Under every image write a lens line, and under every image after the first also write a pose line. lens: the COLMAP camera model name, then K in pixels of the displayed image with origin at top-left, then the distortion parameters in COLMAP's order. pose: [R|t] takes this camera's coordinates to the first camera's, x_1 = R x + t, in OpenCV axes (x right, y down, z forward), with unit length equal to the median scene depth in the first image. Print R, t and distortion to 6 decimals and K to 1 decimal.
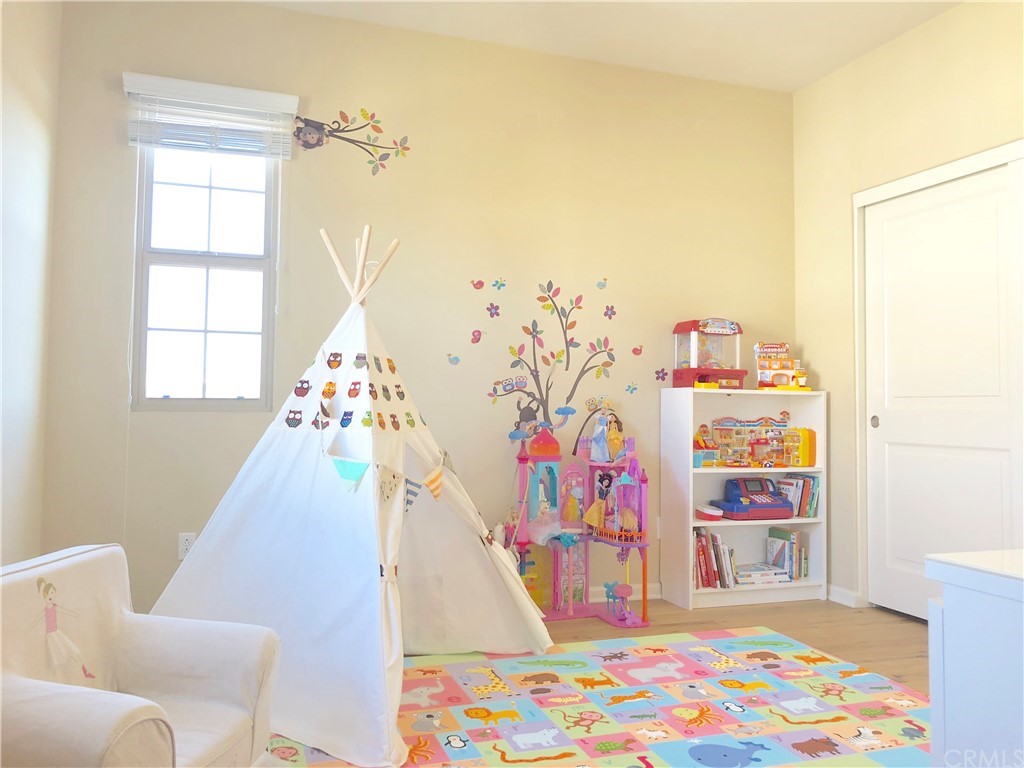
lens RADIAL K [[899.4, 0, 513.8], [0, 899.4, 359.0], [0, 0, 1]] dist [0.094395, -0.007980]
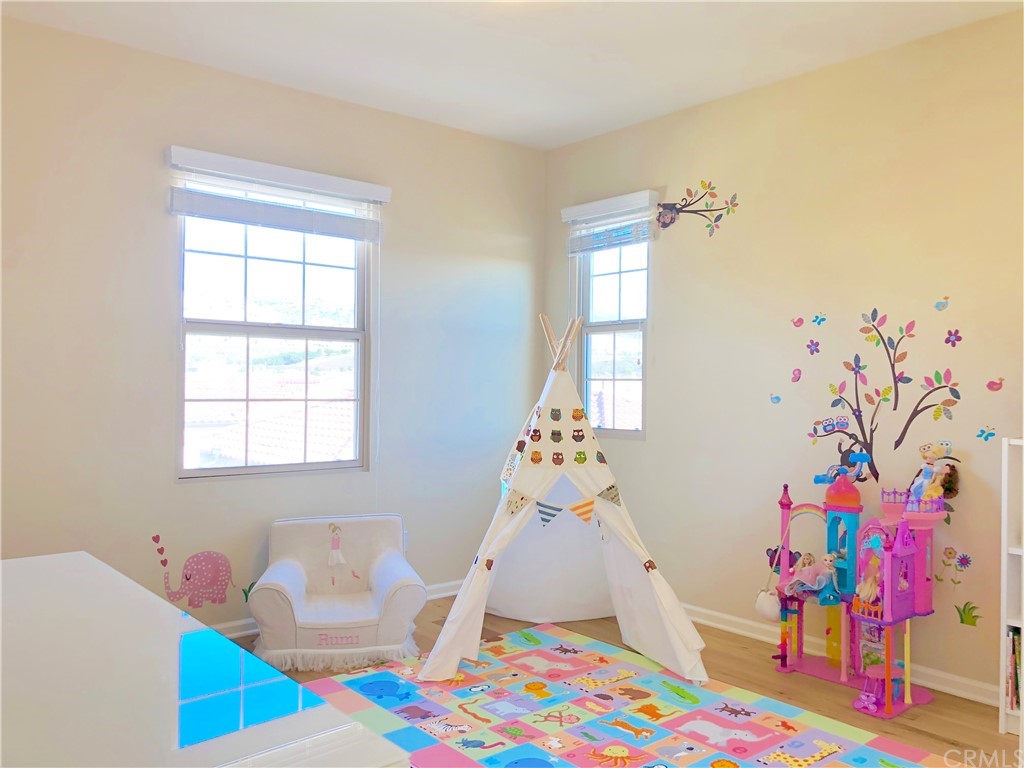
lens RADIAL K [[846.1, 0, 509.5], [0, 846.1, 379.4], [0, 0, 1]] dist [0.059393, -0.012934]
pose [[0.337876, -0.023215, -0.940904, 0.722084], [0.027619, 0.999510, -0.014743, -0.015186], [0.940785, -0.021006, 0.338351, 0.383414]]
